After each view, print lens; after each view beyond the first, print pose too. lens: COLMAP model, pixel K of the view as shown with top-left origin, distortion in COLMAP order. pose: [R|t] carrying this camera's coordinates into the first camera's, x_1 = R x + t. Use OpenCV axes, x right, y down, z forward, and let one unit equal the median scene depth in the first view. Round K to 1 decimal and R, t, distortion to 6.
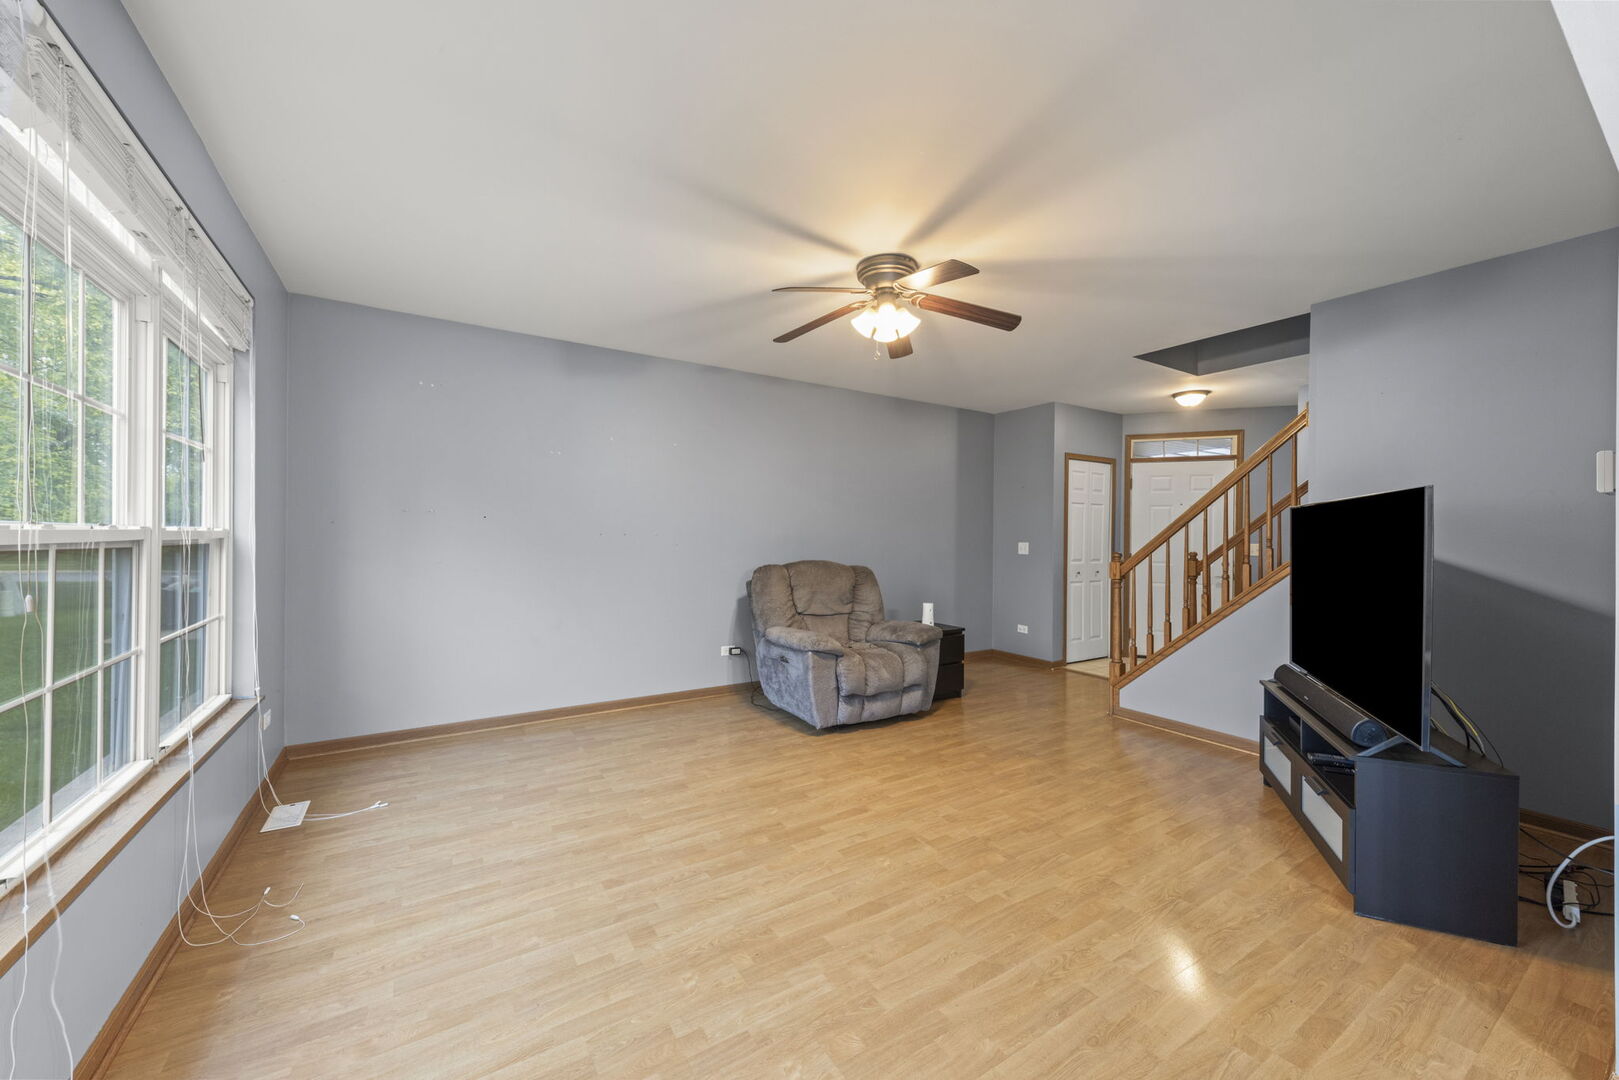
lens RADIAL K [[633.4, 0, 805.9], [0, 633.4, 531.3], [0, 0, 1]] dist [0.000314, -0.000286]
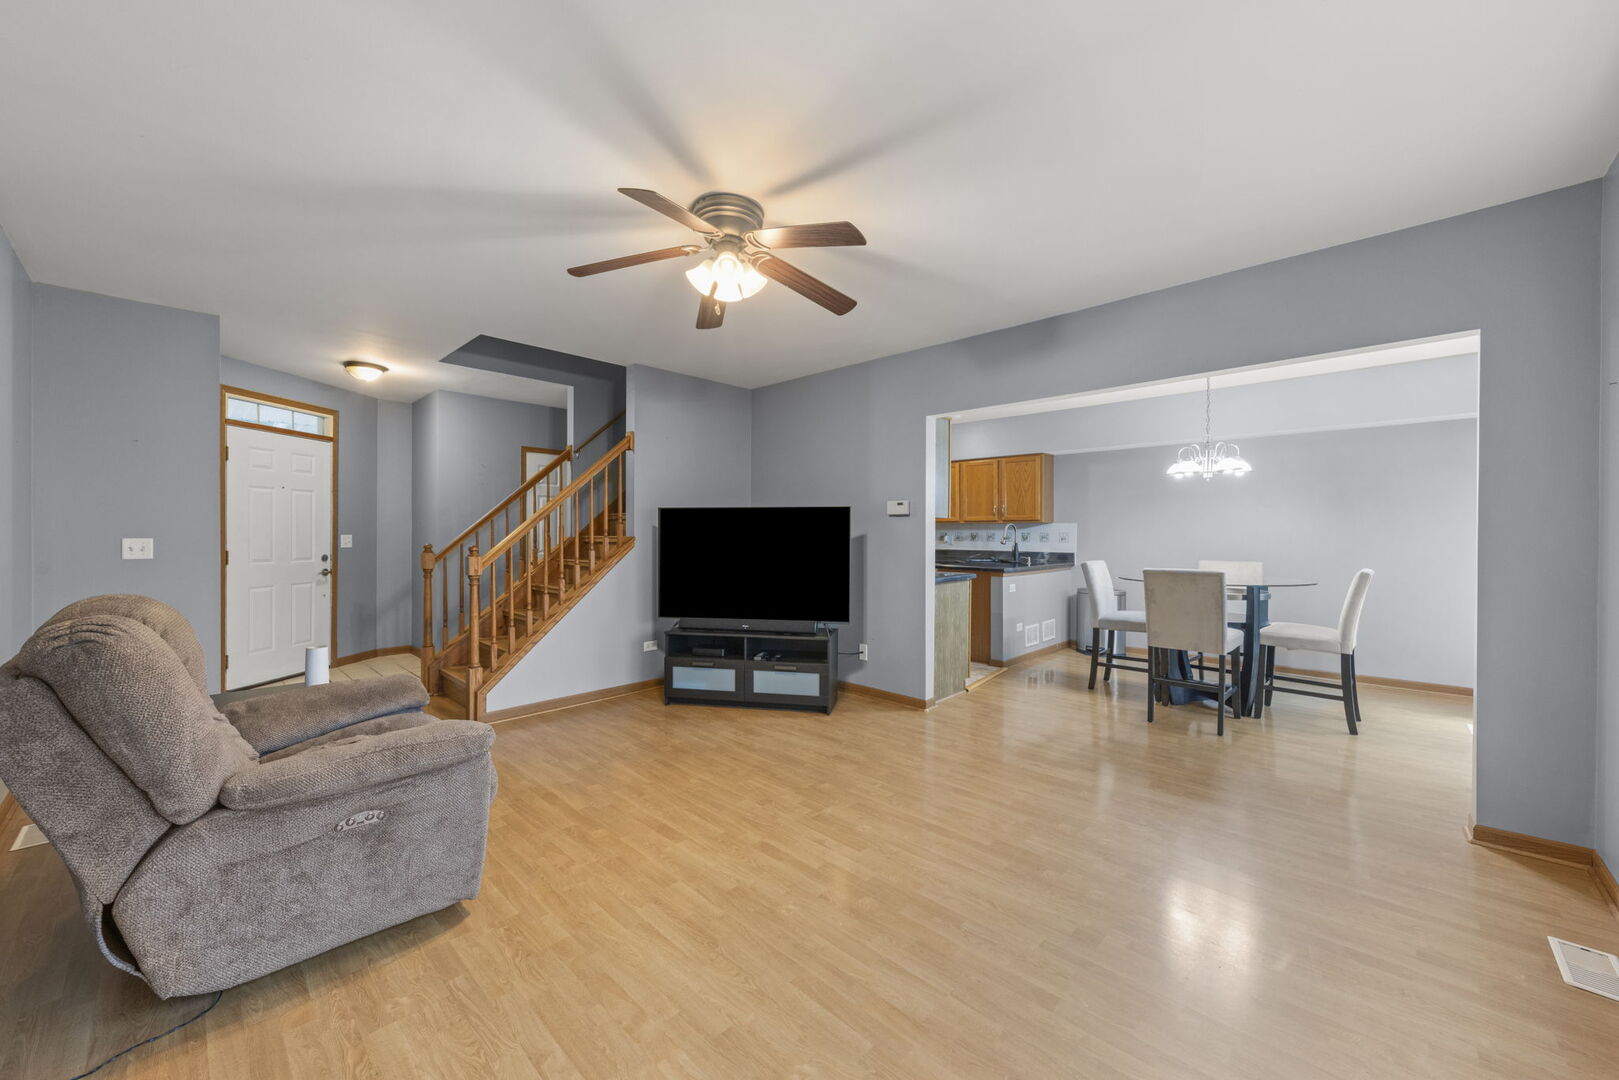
lens RADIAL K [[633.4, 0, 805.9], [0, 633.4, 531.3], [0, 0, 1]] dist [0.000314, -0.000286]
pose [[-0.284101, -0.010521, 0.958737, -0.714418], [-0.009171, 0.999924, 0.008255, 0.002784], [-0.958750, -0.006448, -0.284176, 1.136489]]
